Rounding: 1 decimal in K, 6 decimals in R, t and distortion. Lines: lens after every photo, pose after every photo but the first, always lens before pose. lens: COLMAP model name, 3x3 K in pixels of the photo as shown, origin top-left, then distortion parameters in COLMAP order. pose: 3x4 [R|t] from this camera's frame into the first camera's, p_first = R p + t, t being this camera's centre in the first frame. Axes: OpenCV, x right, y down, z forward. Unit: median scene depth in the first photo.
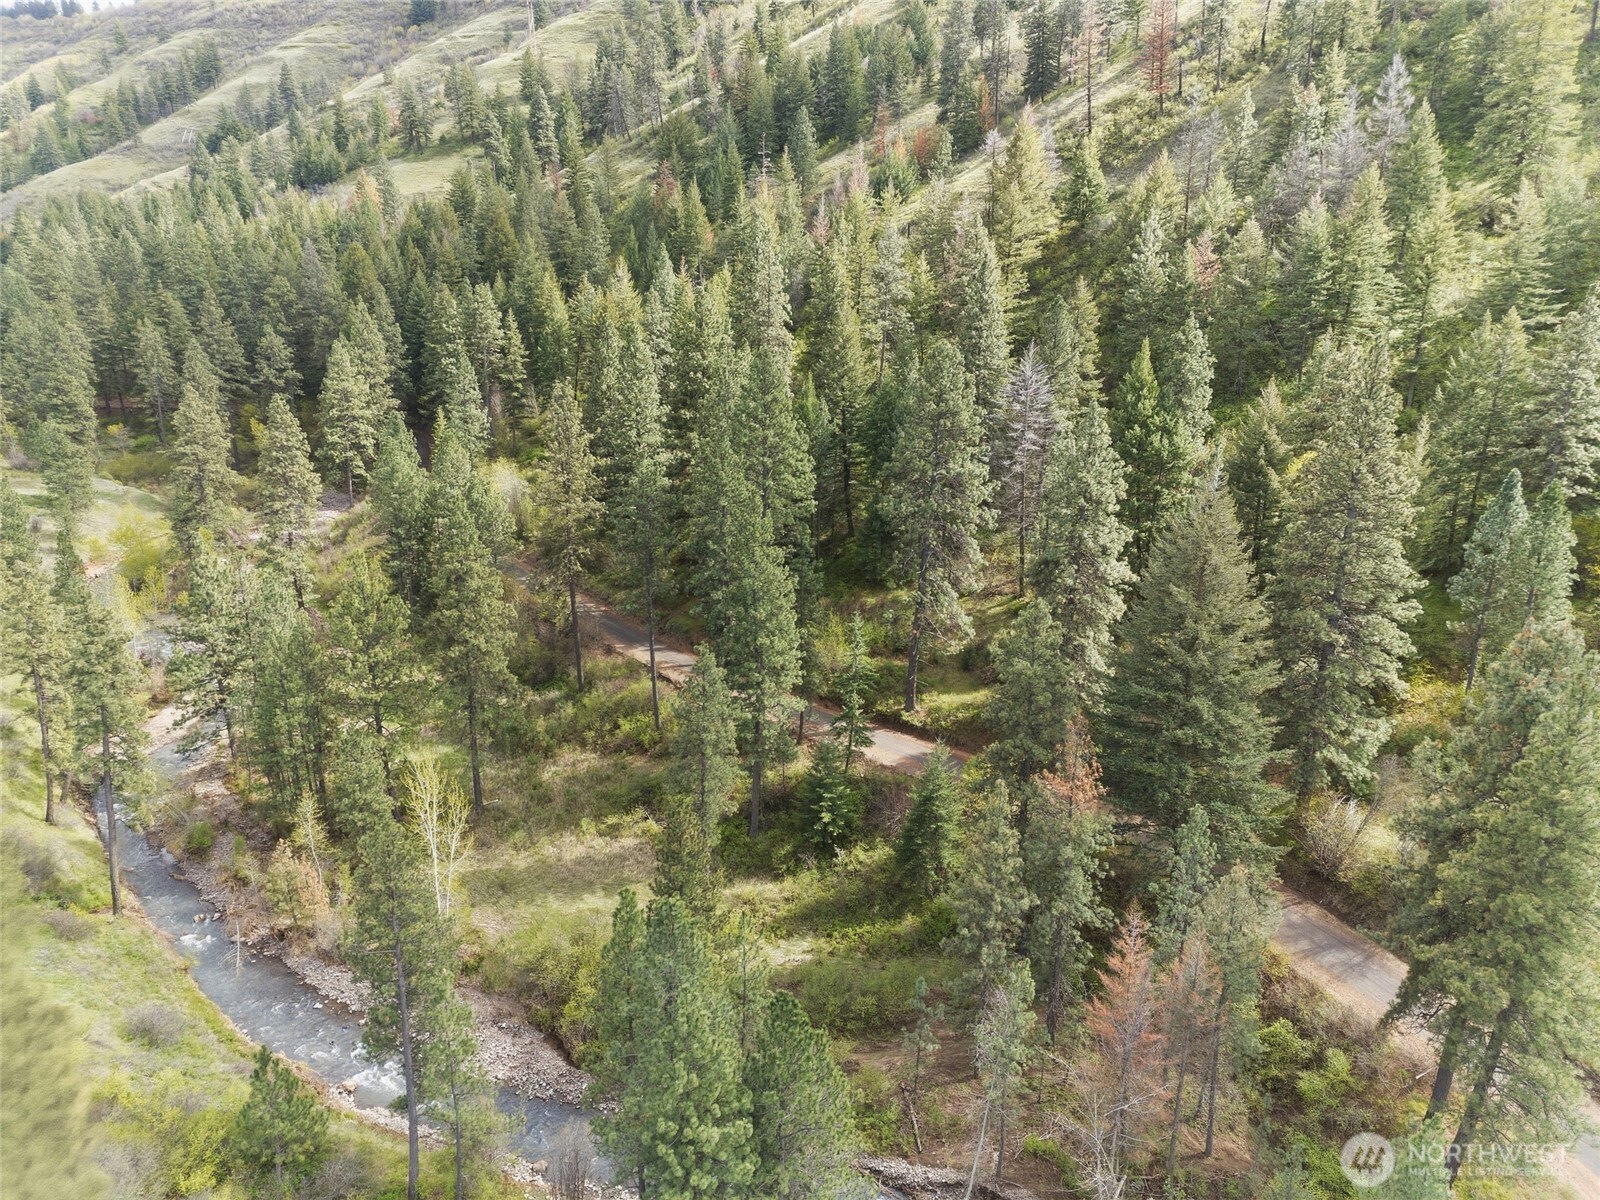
lens RADIAL K [[1104.0, 0, 800.0], [0, 1104.0, 600.0], [0, 0, 1]] dist [0.023892, 0.000146]
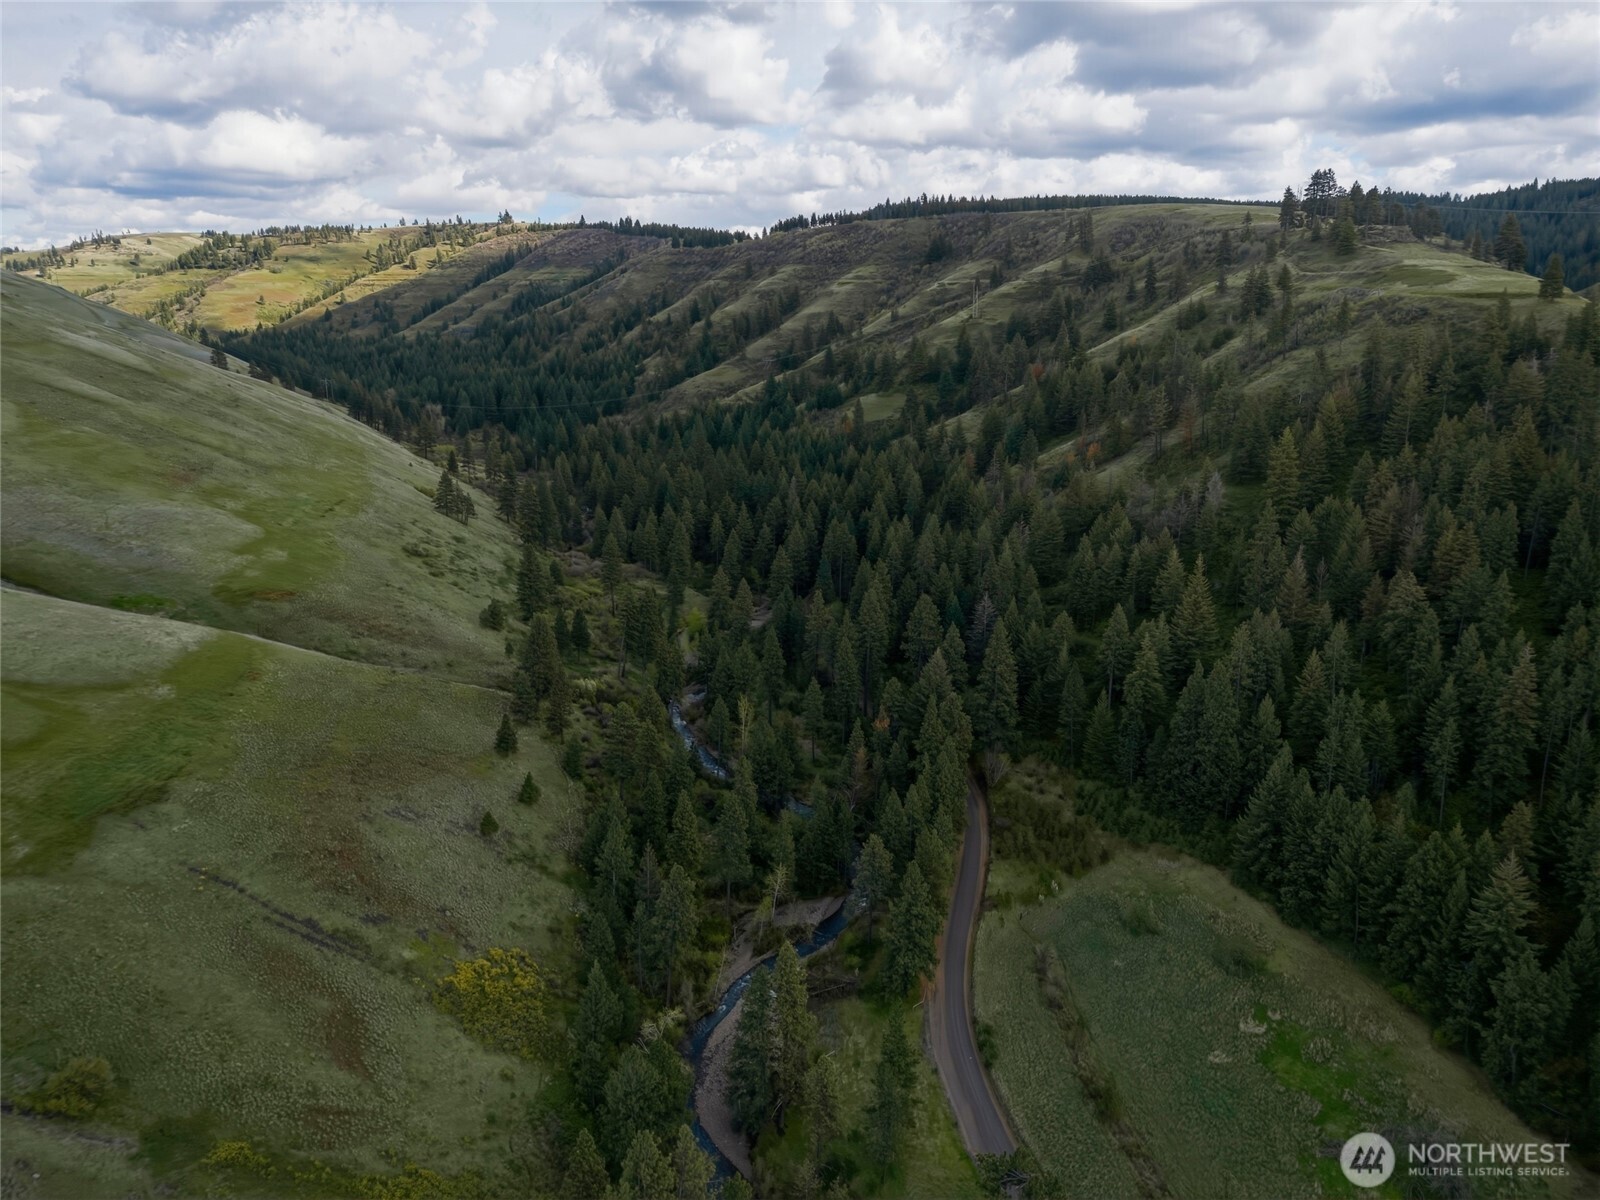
lens RADIAL K [[1110.6, 0, 800.0], [0, 1110.6, 600.0], [0, 0, 1]] dist [0.044993, -0.043702]
pose [[0.890387, 0.113560, -0.440811, 0.294045], [-0.148805, 0.987792, -0.046097, -0.007741], [0.430195, 0.106639, 0.896415, -0.473042]]
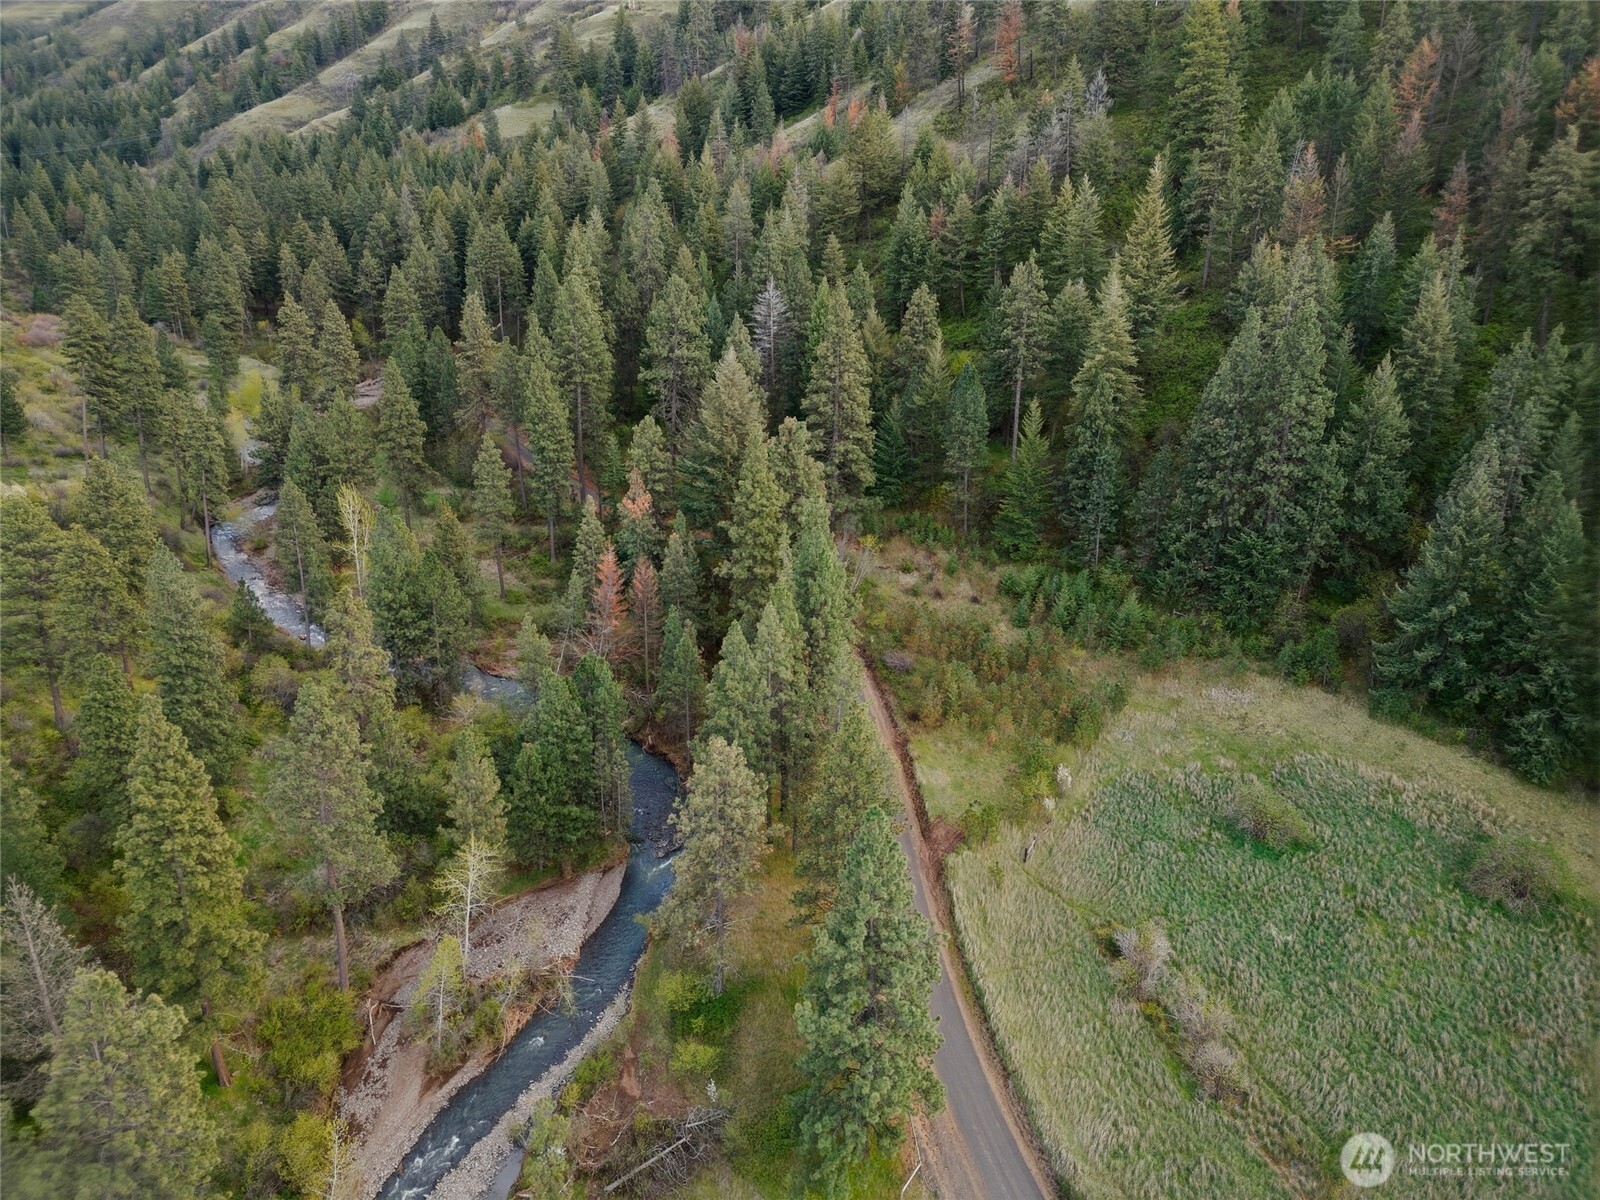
lens RADIAL K [[1110.6, 0, 800.0], [0, 1110.6, 600.0], [0, 0, 1]] dist [0.044993, -0.043702]
pose [[0.988236, 0.062854, -0.139426, 0.146027], [-0.053881, 0.996282, 0.067224, 0.033003], [0.143133, -0.058921, 0.987948, -0.168453]]
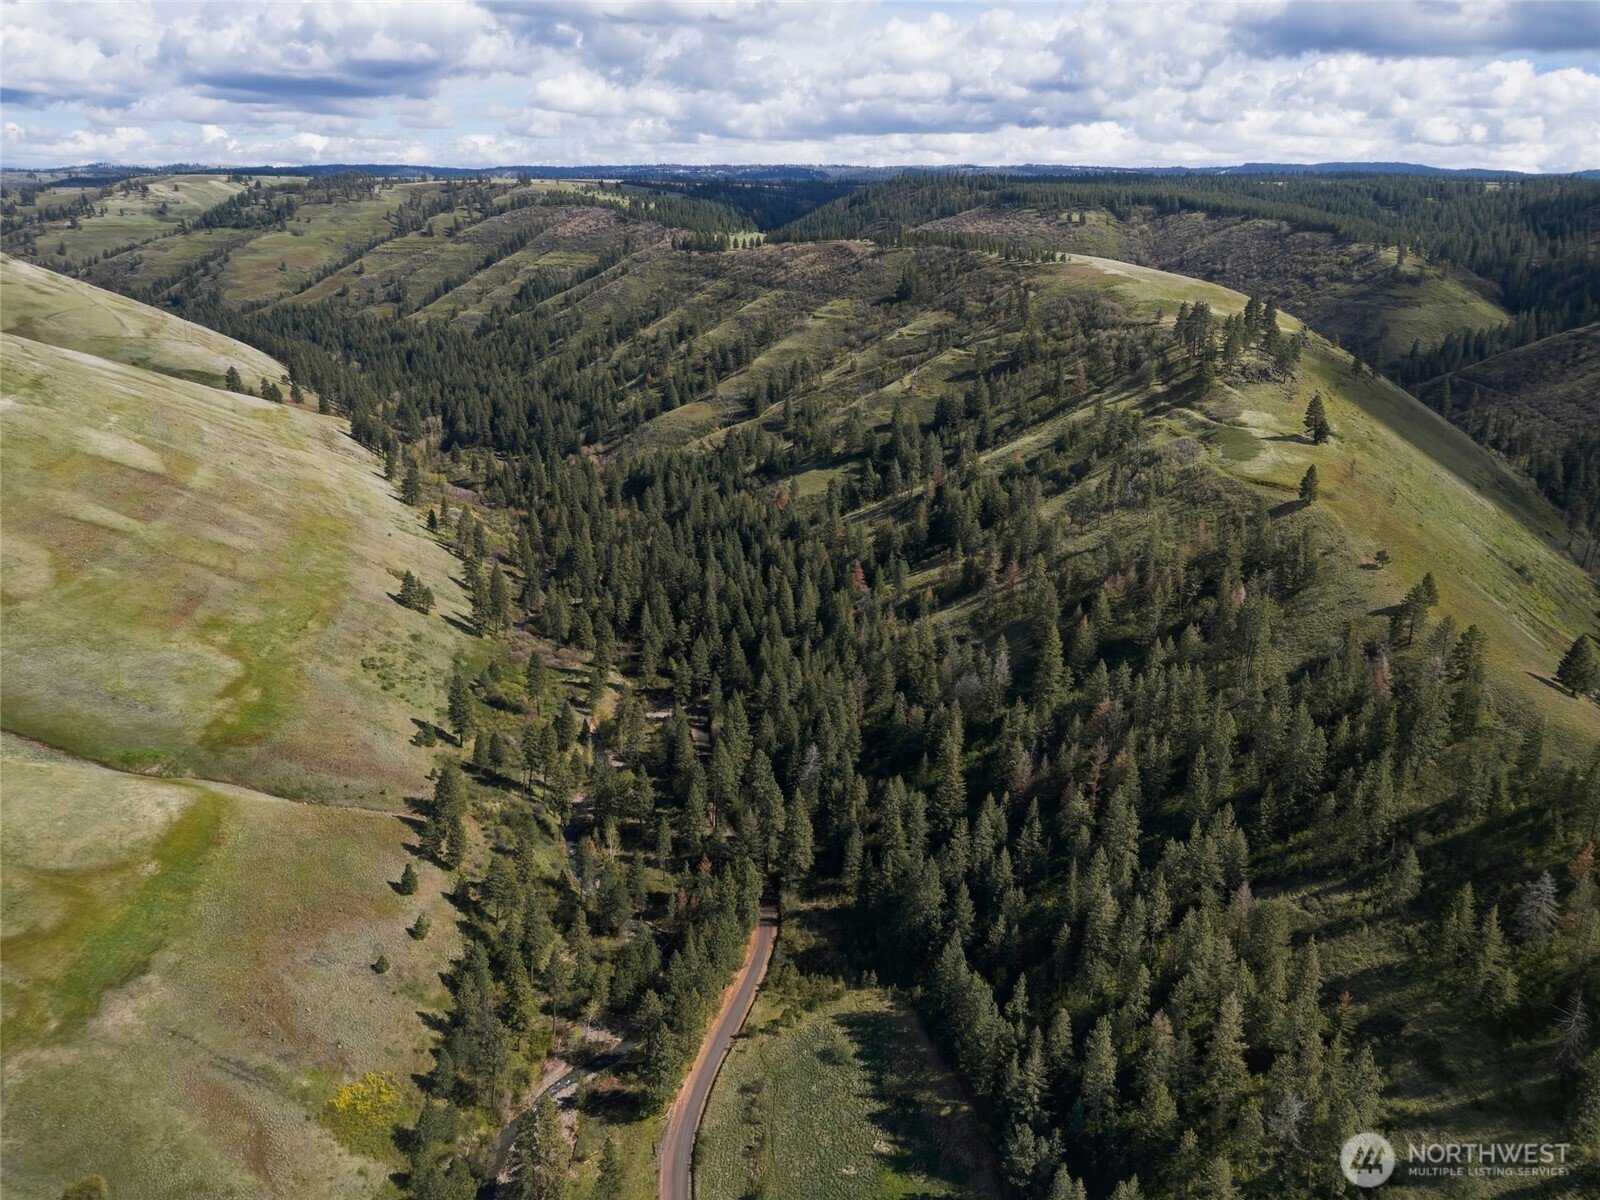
lens RADIAL K [[1137.1, 0, 800.0], [0, 1137.1, 600.0], [0, 0, 1]] dist [0.042368, -0.036480]
pose [[0.871112, 0.169794, -0.460797, 0.499698], [-0.180035, 0.983414, 0.022019, -0.217780], [0.456892, 0.063778, 0.887233, -0.618891]]
